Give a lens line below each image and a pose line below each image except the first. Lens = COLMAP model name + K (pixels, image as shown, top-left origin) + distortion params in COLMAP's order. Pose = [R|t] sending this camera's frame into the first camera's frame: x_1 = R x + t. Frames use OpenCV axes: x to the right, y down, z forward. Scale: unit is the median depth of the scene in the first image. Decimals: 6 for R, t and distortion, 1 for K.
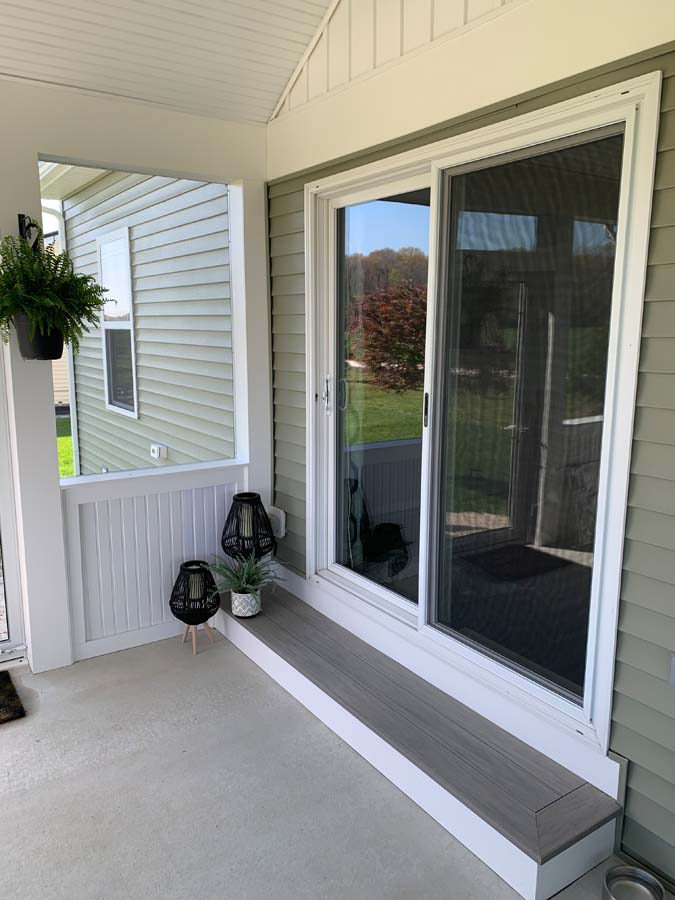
lens RADIAL K [[688.5, 0, 337.5], [0, 688.5, 450.0], [0, 0, 1]] dist [0.006506, -0.001136]
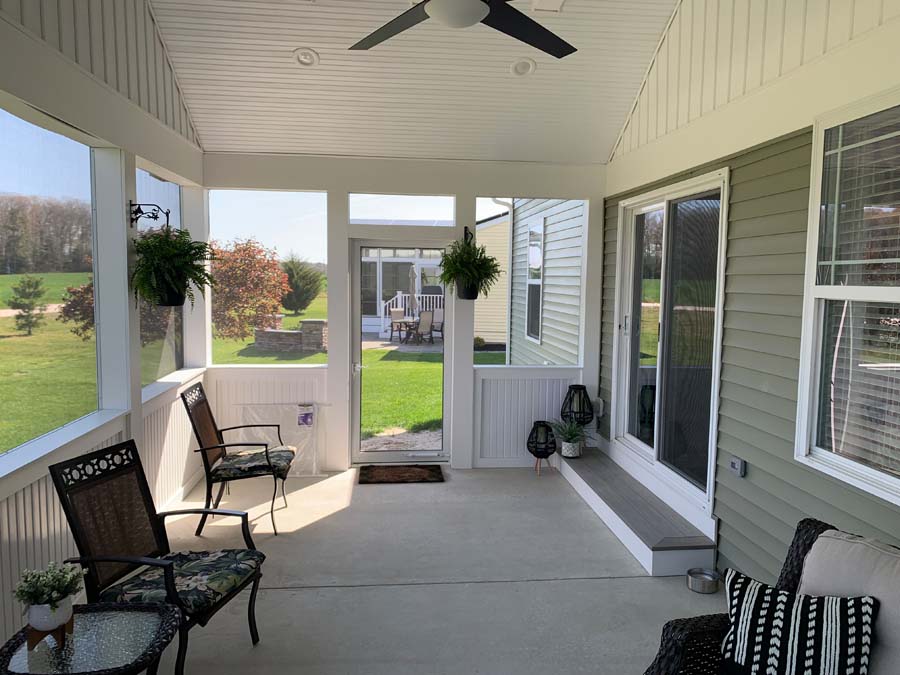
lens RADIAL K [[688.5, 0, 450.0], [0, 688.5, 337.5], [0, 0, 1]] dist [0.006506, -0.001136]
pose [[0.876653, 0.048199, -0.478704, 0.397312], [-0.093518, 0.993063, -0.071273, 0.101683], [0.471948, 0.107249, 0.875079, -0.617320]]
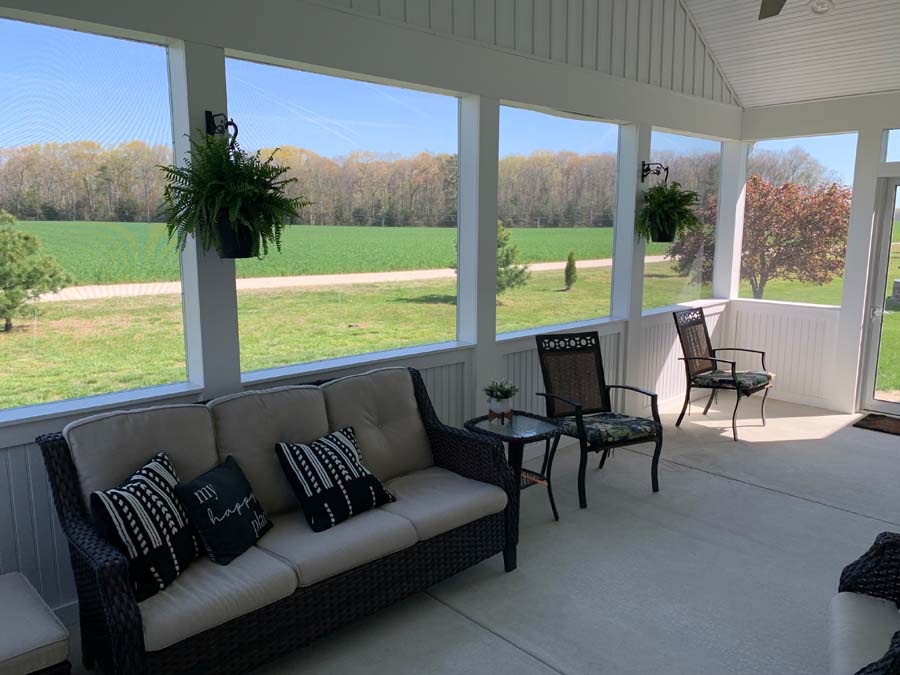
lens RADIAL K [[688.5, 0, 450.0], [0, 688.5, 337.5], [0, 0, 1]] dist [0.006506, -0.001136]
pose [[0.143478, 0.158813, -0.976828, 0.892740], [-0.175867, 0.975422, 0.132753, 0.094730], [0.973902, 0.152745, 0.167881, -0.492254]]
